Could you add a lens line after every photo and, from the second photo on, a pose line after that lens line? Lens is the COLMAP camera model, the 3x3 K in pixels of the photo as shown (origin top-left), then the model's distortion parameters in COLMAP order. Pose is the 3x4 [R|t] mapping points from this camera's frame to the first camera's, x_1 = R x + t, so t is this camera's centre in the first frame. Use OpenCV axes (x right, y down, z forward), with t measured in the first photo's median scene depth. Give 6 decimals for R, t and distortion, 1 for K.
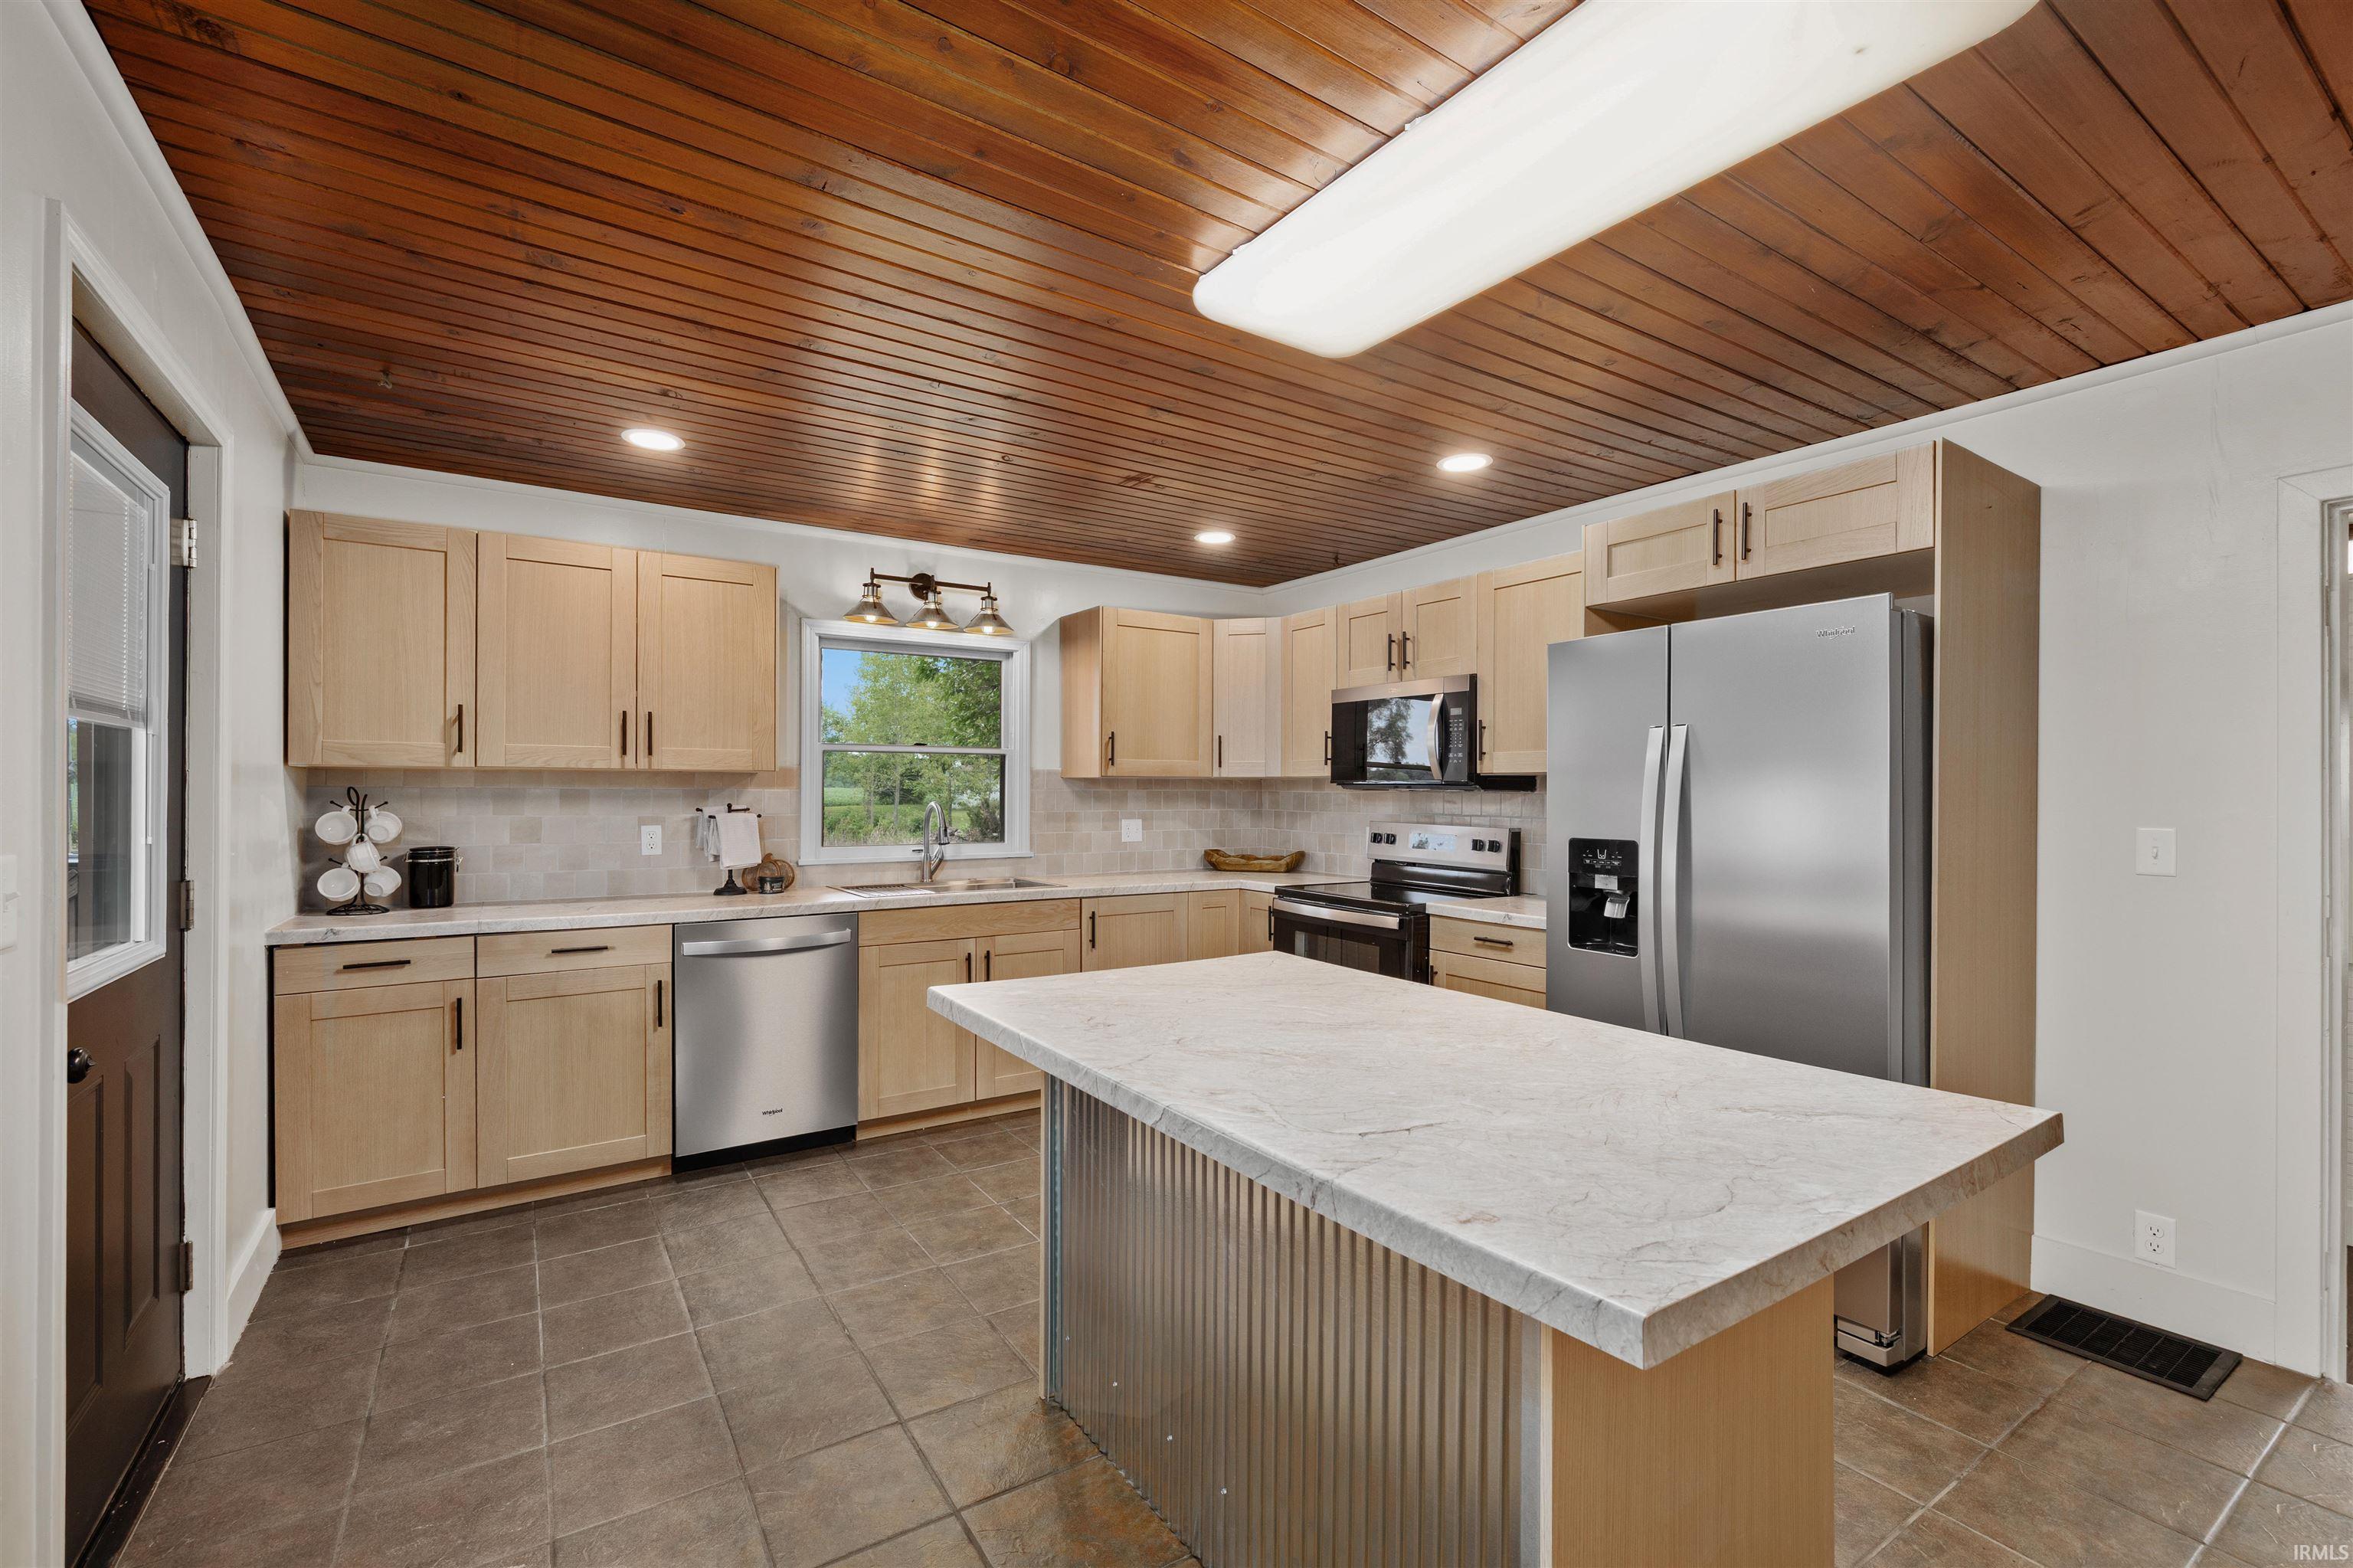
lens RADIAL K [[995.9, 0, 1160.4], [0, 995.9, 800.7], [0, 0, 1]] dist [-0.003672, 0.001790]
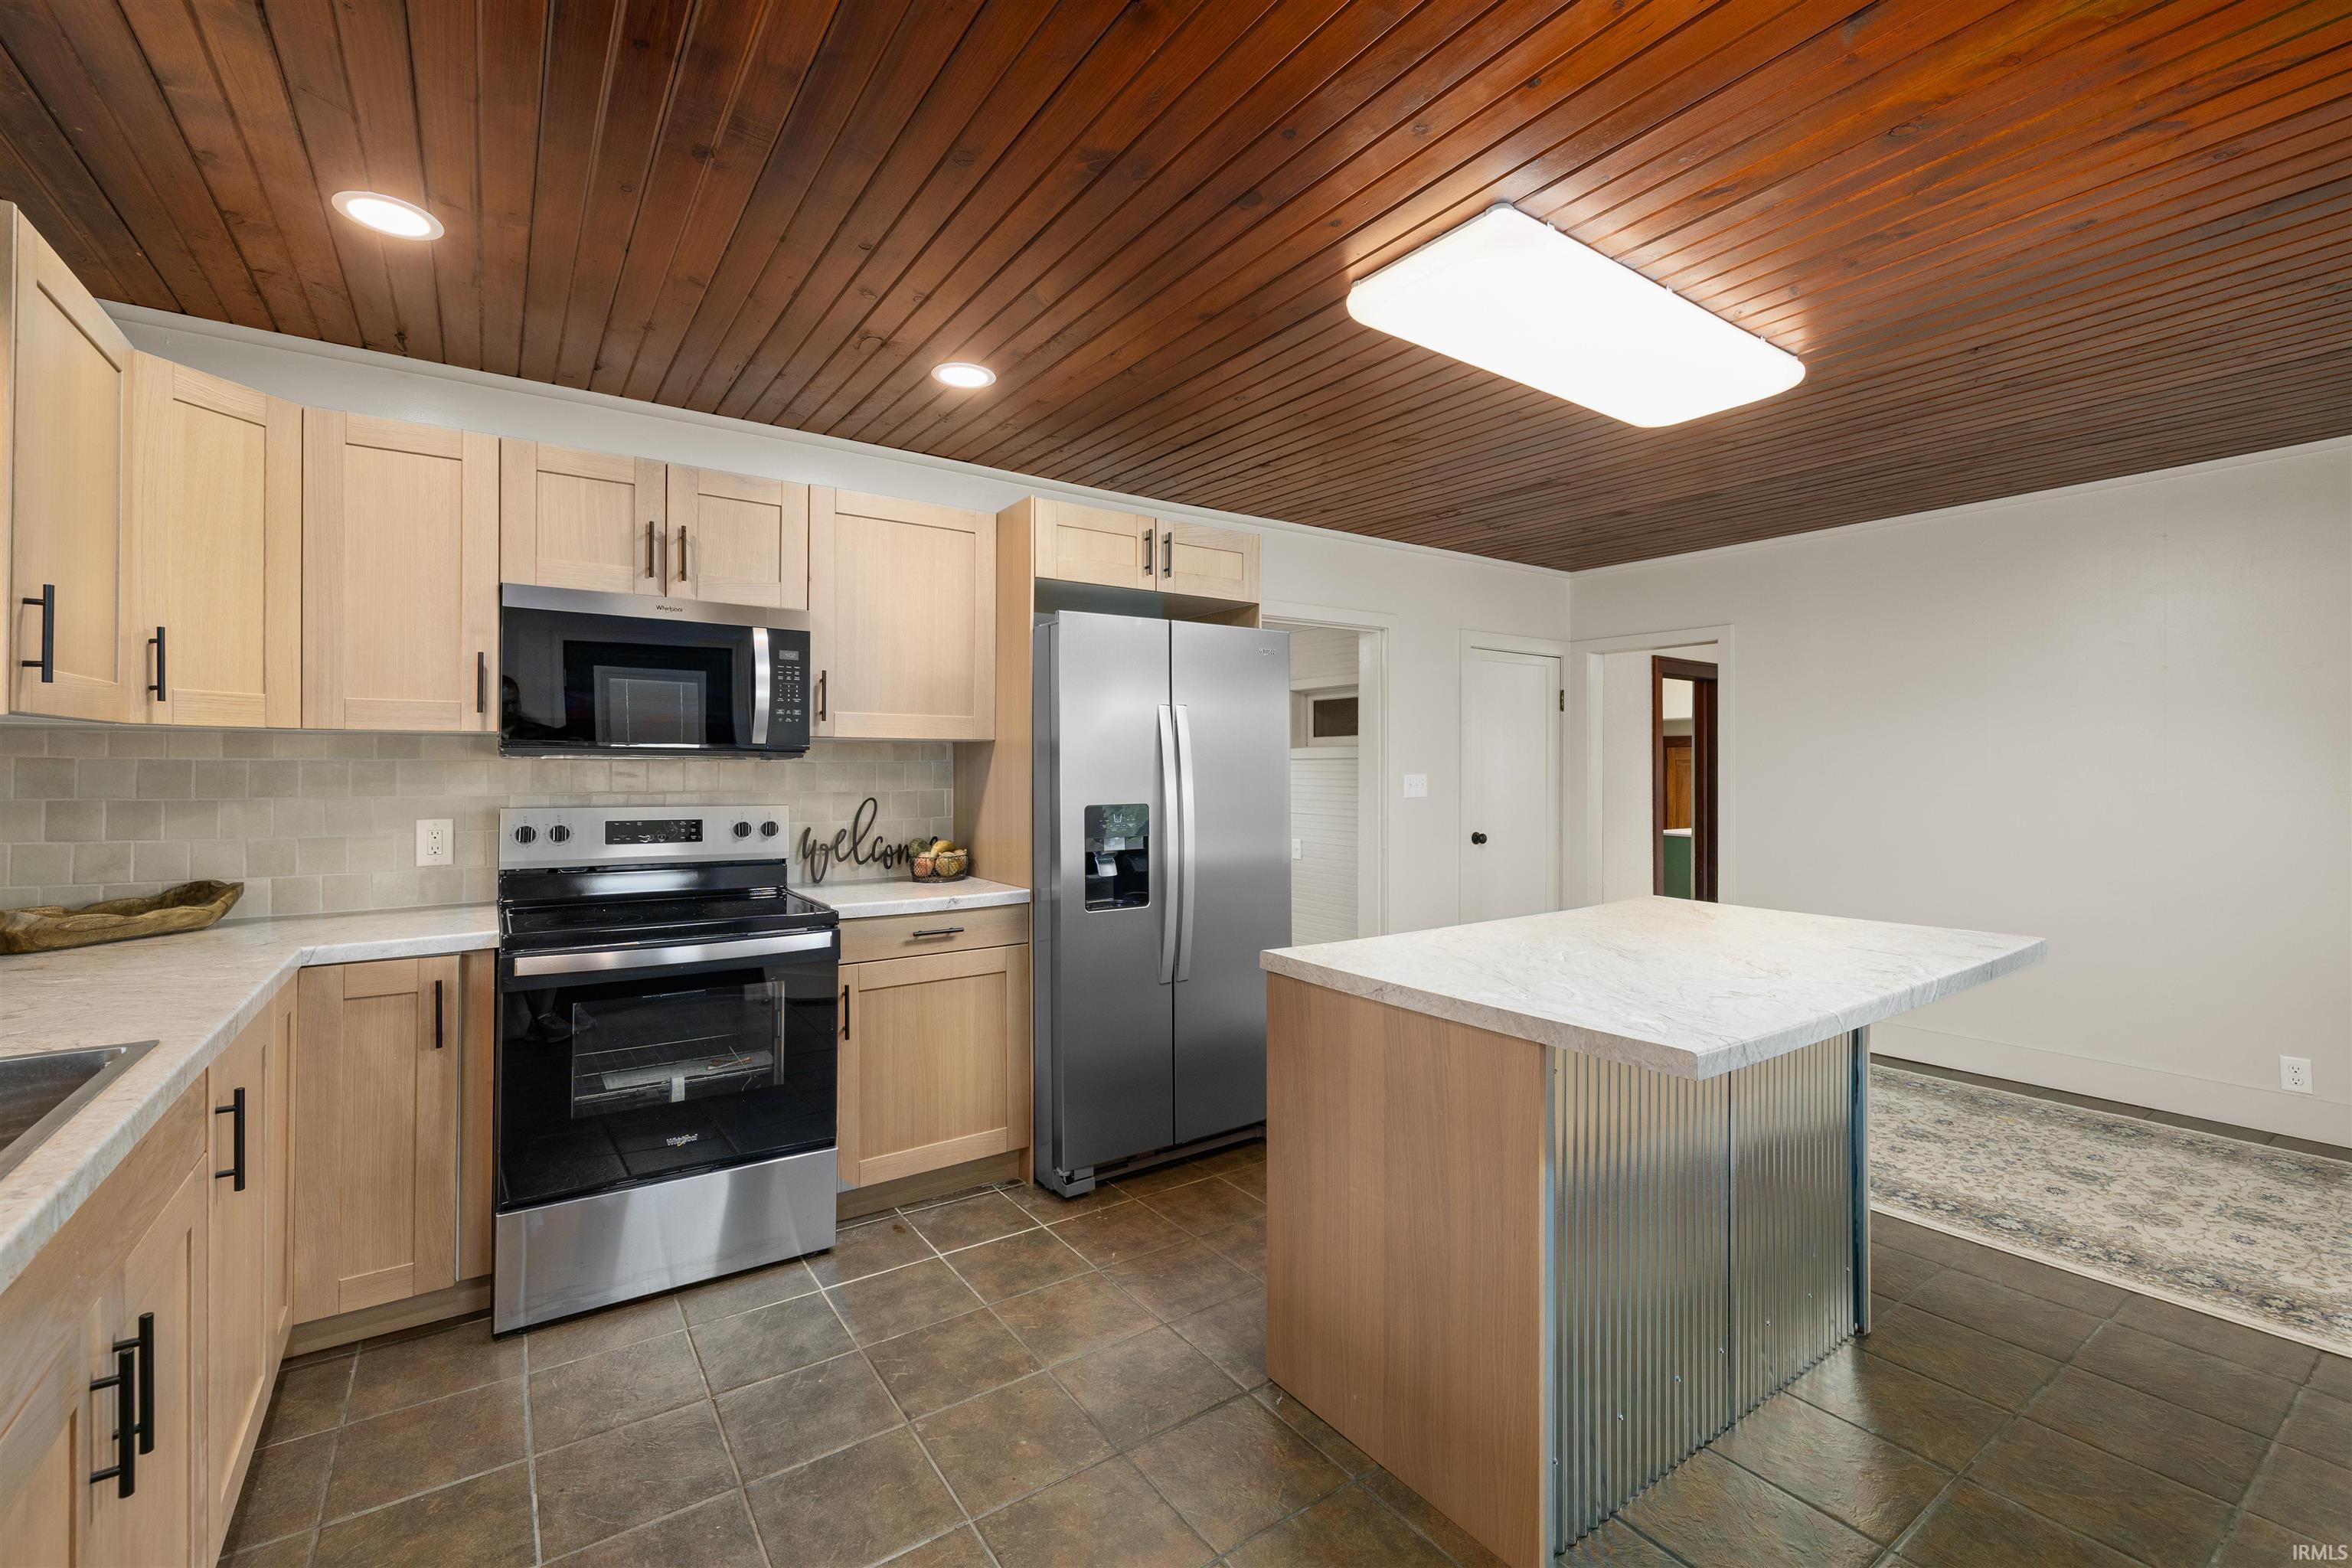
lens RADIAL K [[995.5, 0, 1178.9], [0, 995.5, 769.3], [0, 0, 1]] dist [-0.003672, 0.001790]
pose [[-0.028531, -0.003800, 0.999586, -0.563470], [0.008292, 0.999957, 0.004038, -0.002738], [-0.999559, 0.008403, -0.028498, 0.850214]]
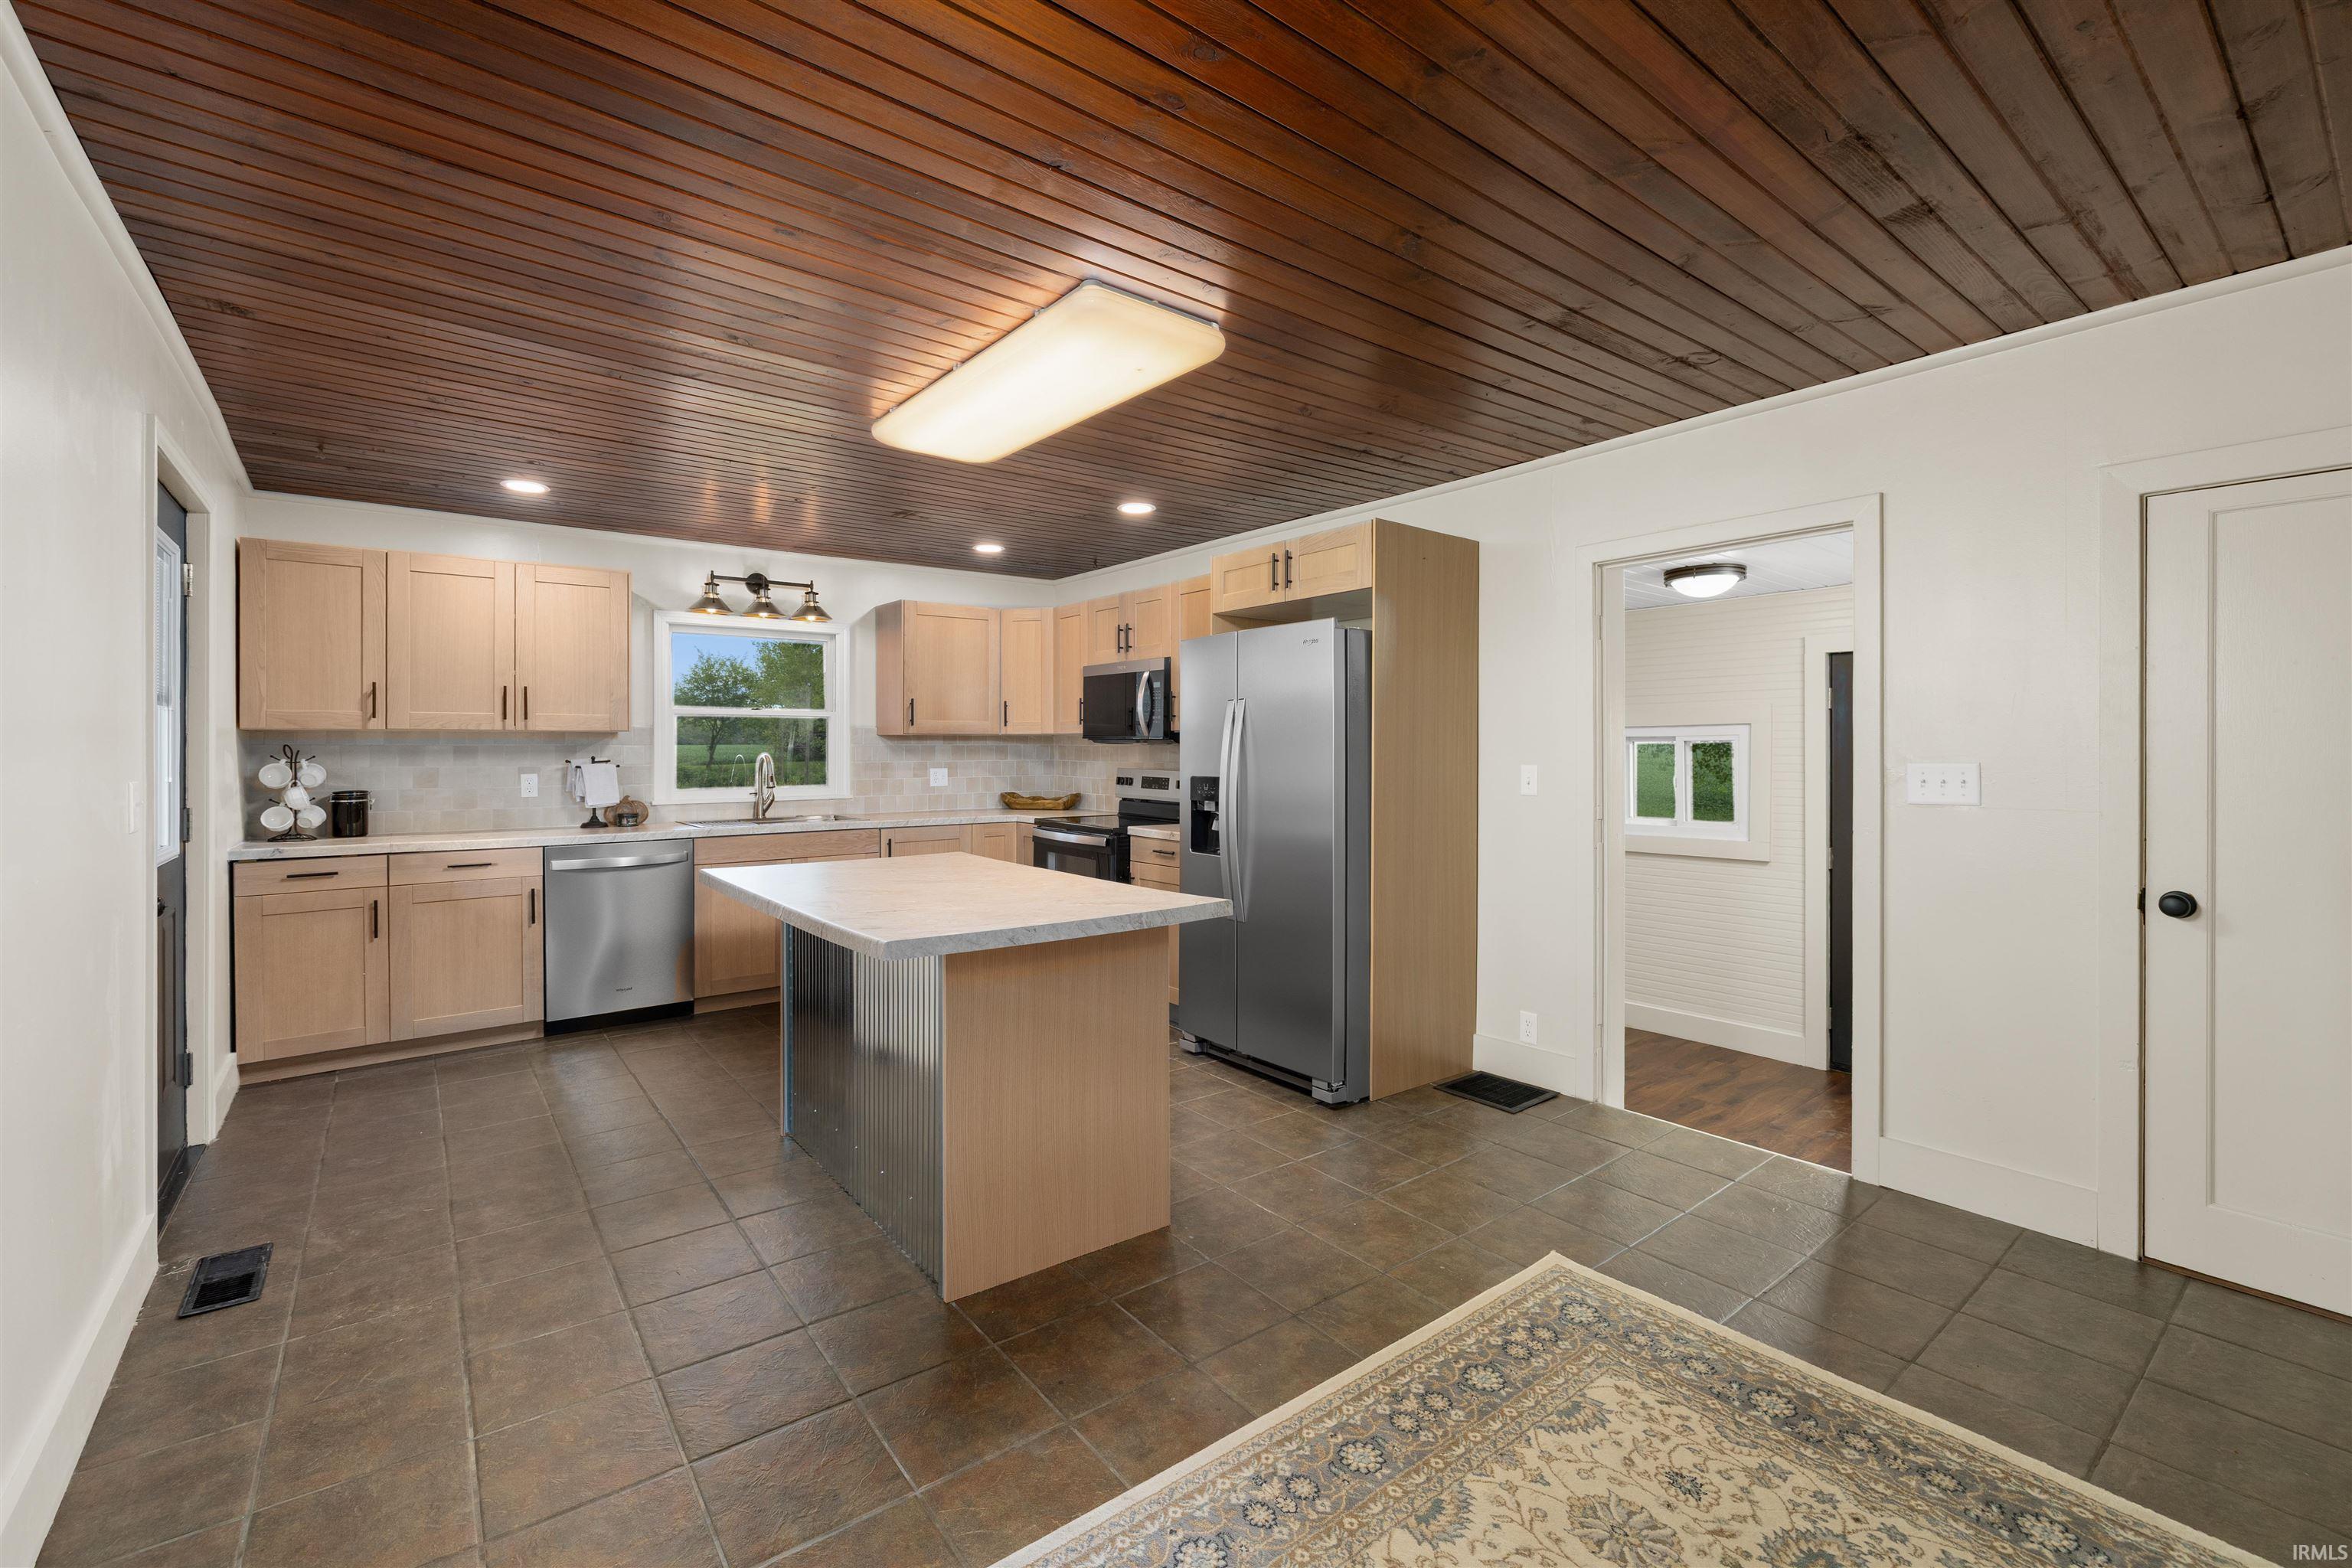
lens RADIAL K [[995.5, 0, 1168.0], [0, 995.5, 754.1], [0, 0, 1]] dist [-0.003672, 0.001790]
pose [[0.996805, -0.005505, 0.079689, 0.239530], [0.005680, 0.999982, -0.001975, 0.007496], [-0.079677, 0.002421, 0.996818, -0.395990]]
